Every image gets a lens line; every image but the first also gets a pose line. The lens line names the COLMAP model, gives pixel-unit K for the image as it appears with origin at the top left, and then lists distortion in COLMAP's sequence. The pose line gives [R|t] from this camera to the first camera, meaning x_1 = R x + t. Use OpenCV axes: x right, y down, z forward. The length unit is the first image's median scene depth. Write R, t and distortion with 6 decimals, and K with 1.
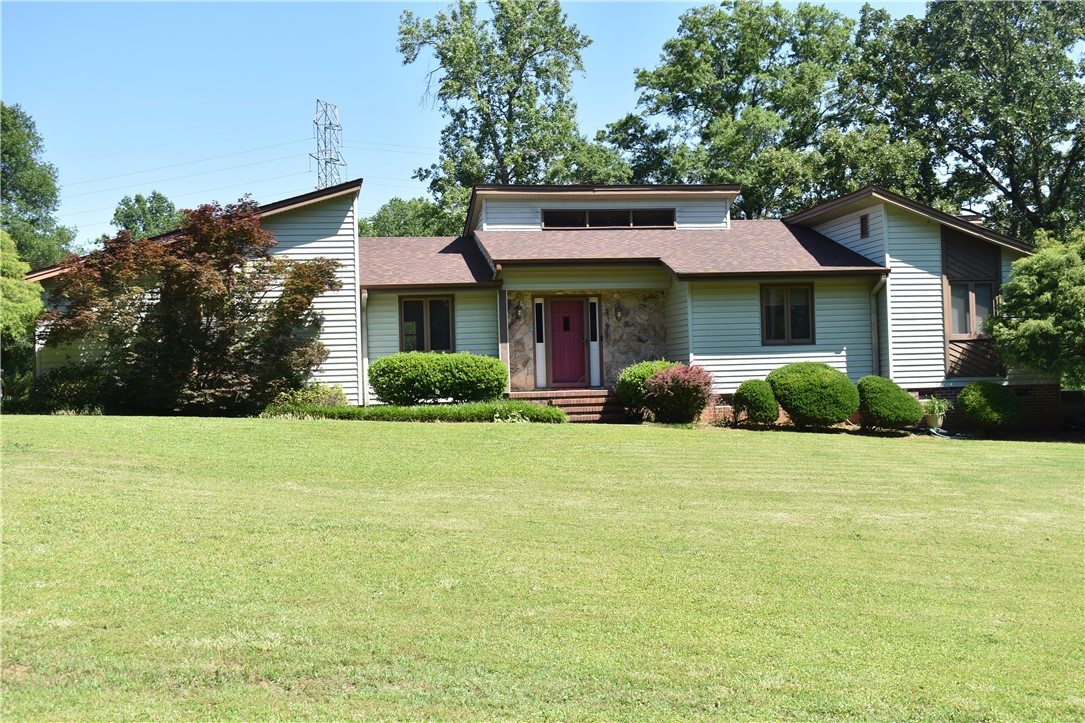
lens RADIAL K [[1343.5, 0, 542.5], [0, 1343.5, 361.5], [0, 0, 1]] dist [-0.002829, -0.000639]
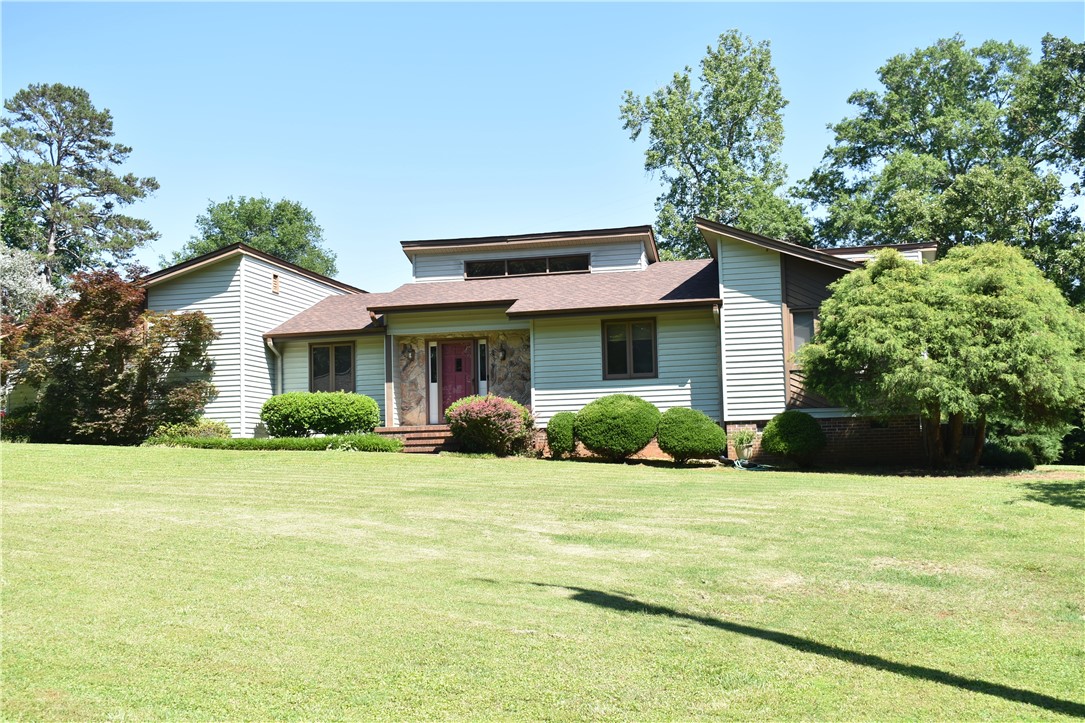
lens RADIAL K [[1282.1, 0, 542.5], [0, 1282.1, 361.5], [0, 0, 1]] dist [-0.036562, -0.016972]
pose [[0.919347, -0.027234, -0.392505, 0.500894], [0.005722, 0.998422, -0.055872, 0.028129], [0.393407, 0.049120, 0.918051, 0.085248]]
